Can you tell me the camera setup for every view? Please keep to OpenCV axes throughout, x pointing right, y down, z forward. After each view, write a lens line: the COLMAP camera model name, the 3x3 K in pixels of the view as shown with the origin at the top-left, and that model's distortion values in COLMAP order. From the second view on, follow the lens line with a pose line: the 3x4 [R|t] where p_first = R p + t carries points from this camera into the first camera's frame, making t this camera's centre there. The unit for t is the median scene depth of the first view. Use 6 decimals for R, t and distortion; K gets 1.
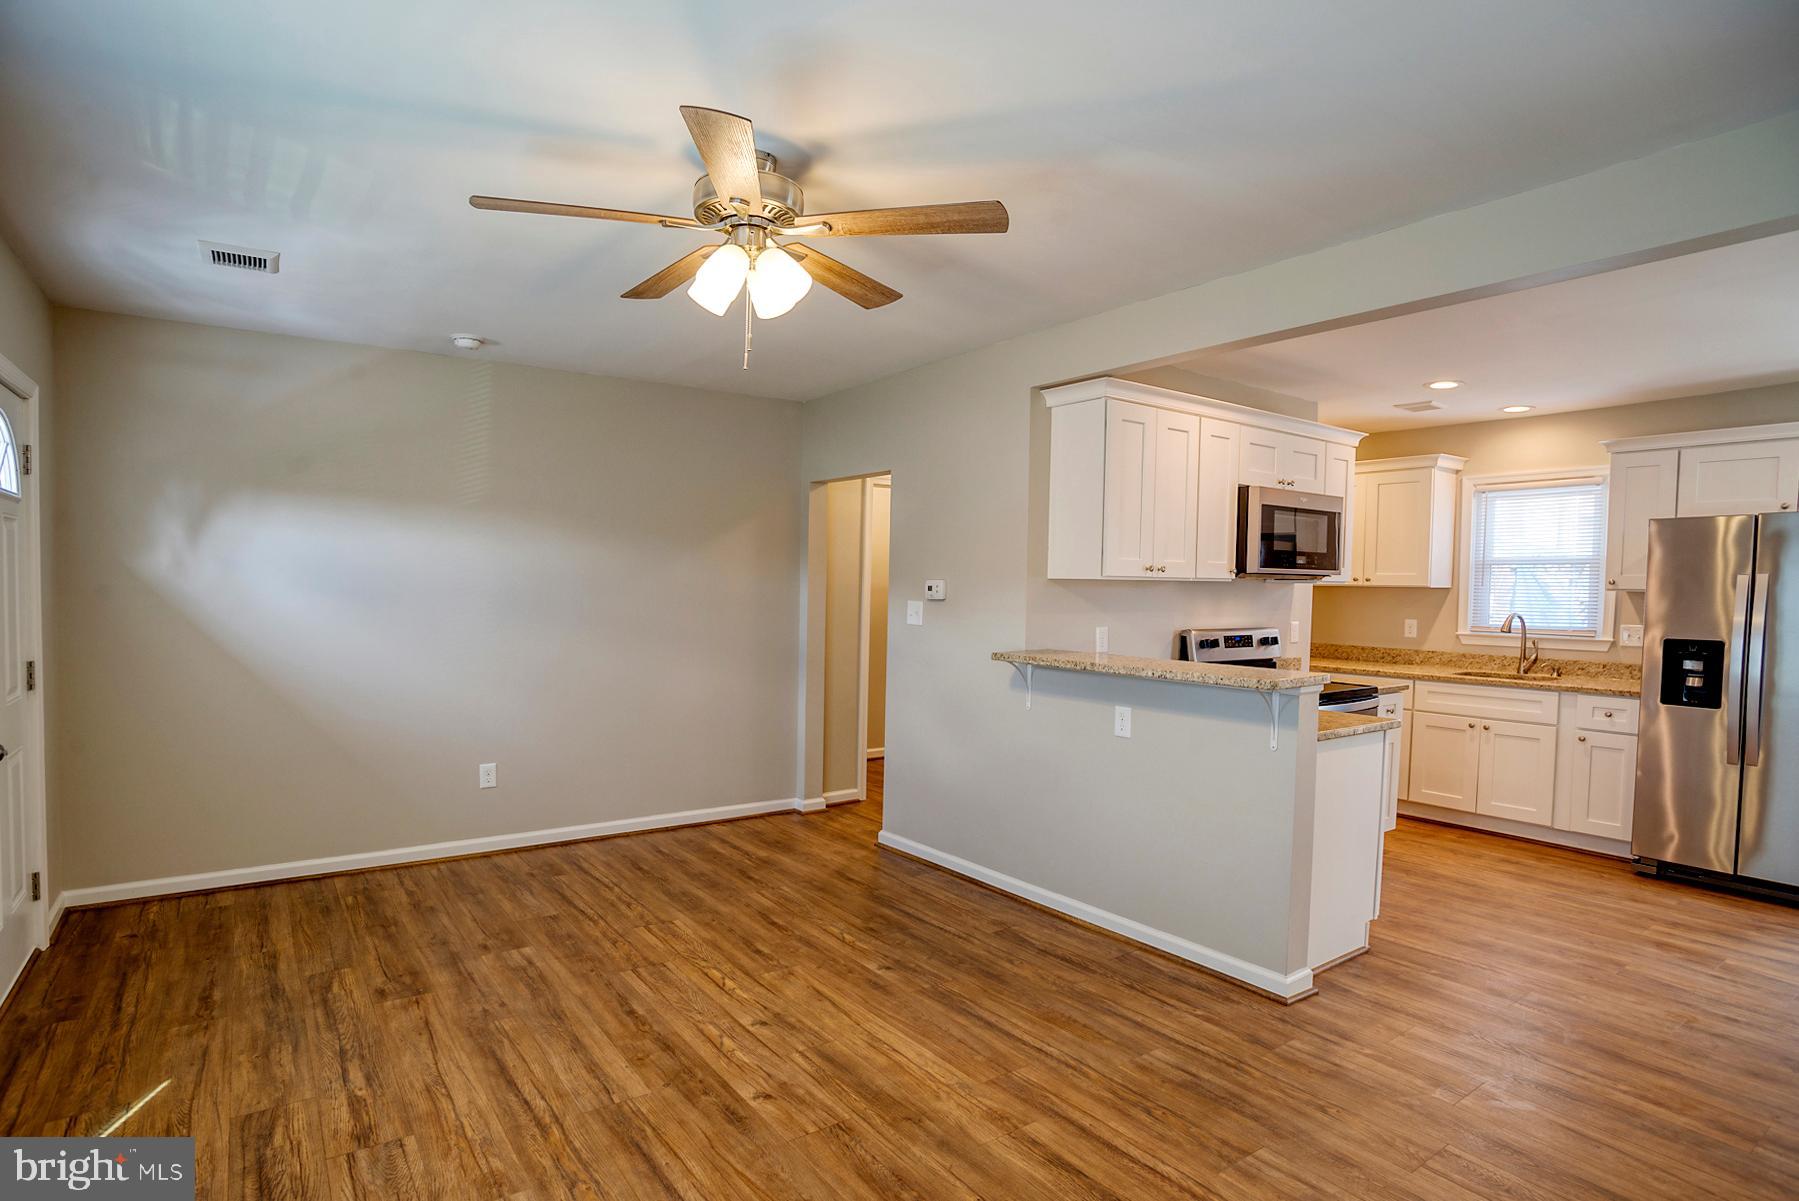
lens RADIAL K [[932.9, 0, 833.7], [0, 932.9, 588.9], [0, 0, 1]] dist [-0.047728, 0.011460]
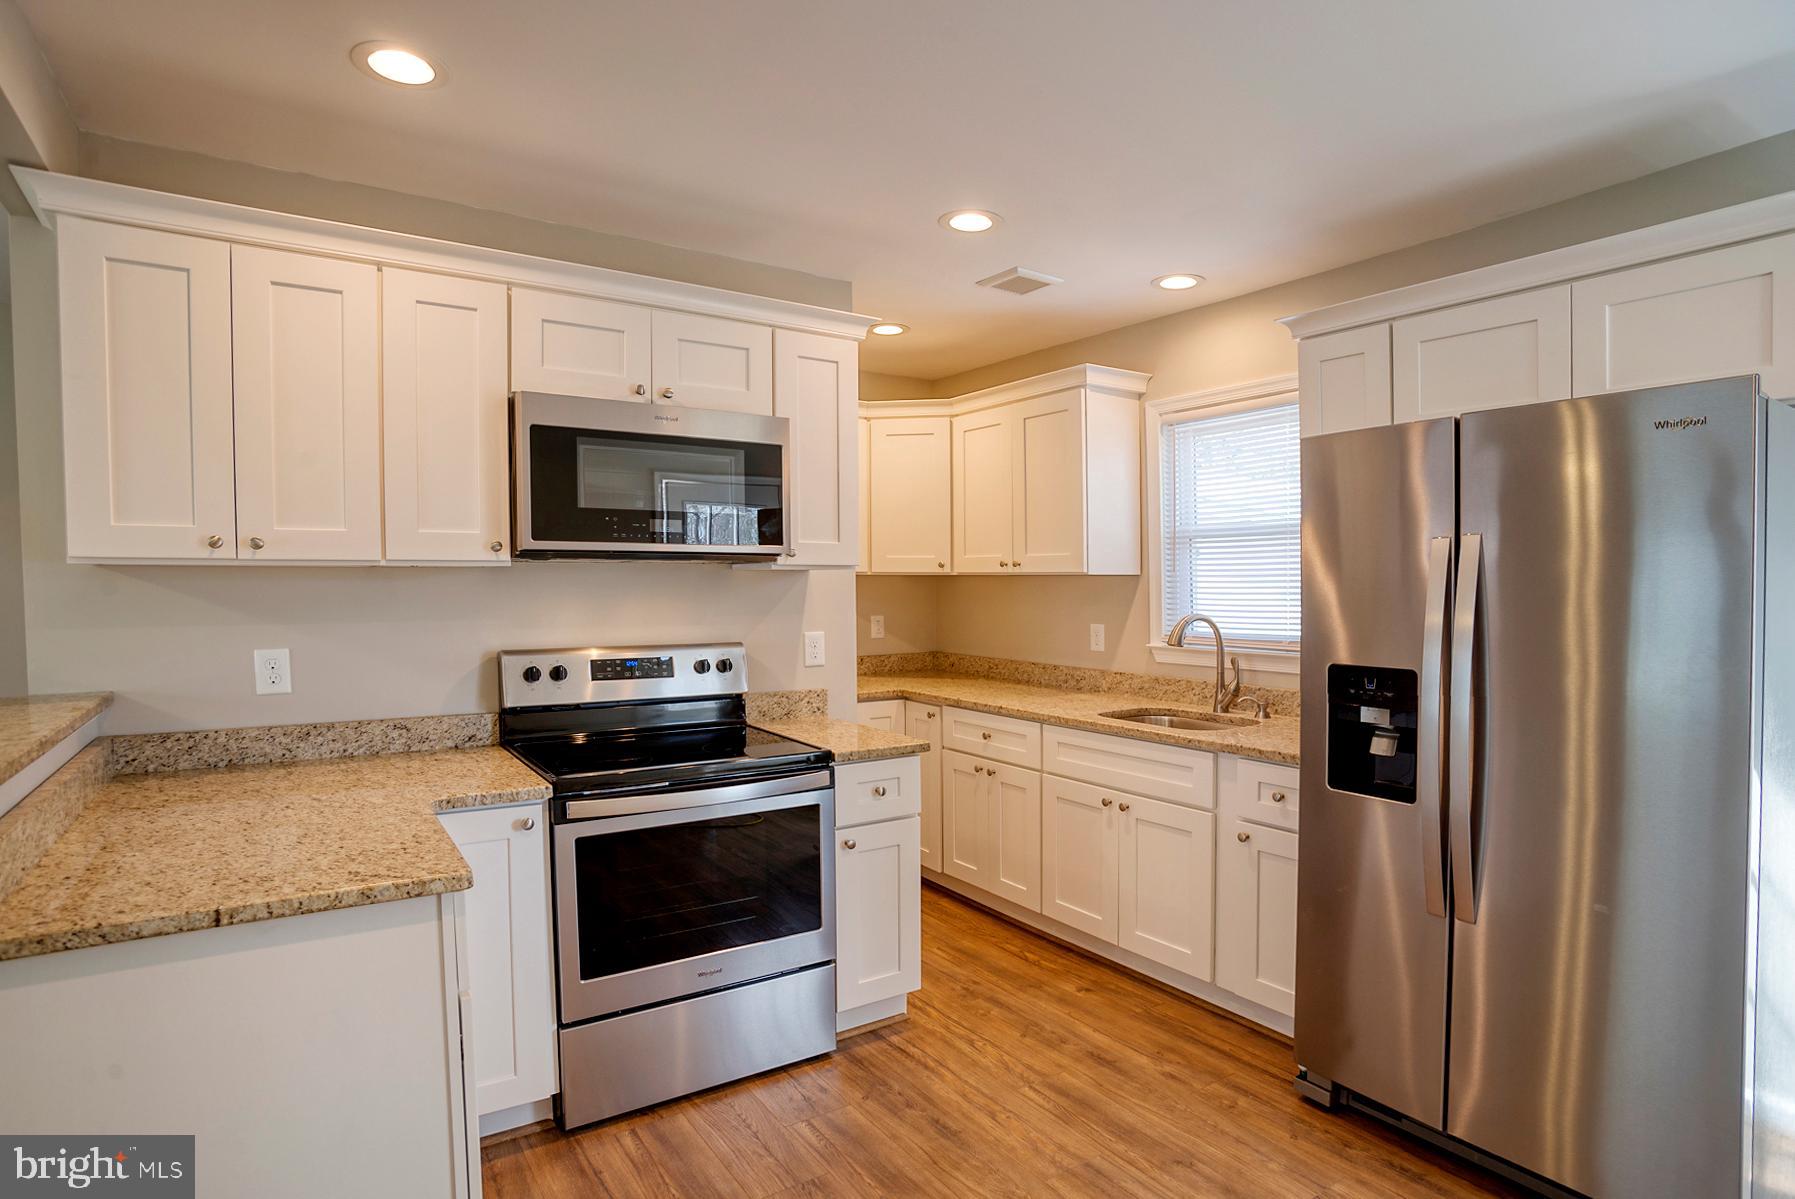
lens RADIAL K [[930.9, 0, 846.8], [0, 930.9, 556.1], [0, 0, 1]] dist [-0.047728, 0.011460]
pose [[0.999268, -0.012520, -0.036148, 0.594104], [0.011333, 0.999396, -0.032865, 0.005657], [0.036538, 0.032431, 0.998806, 0.406598]]
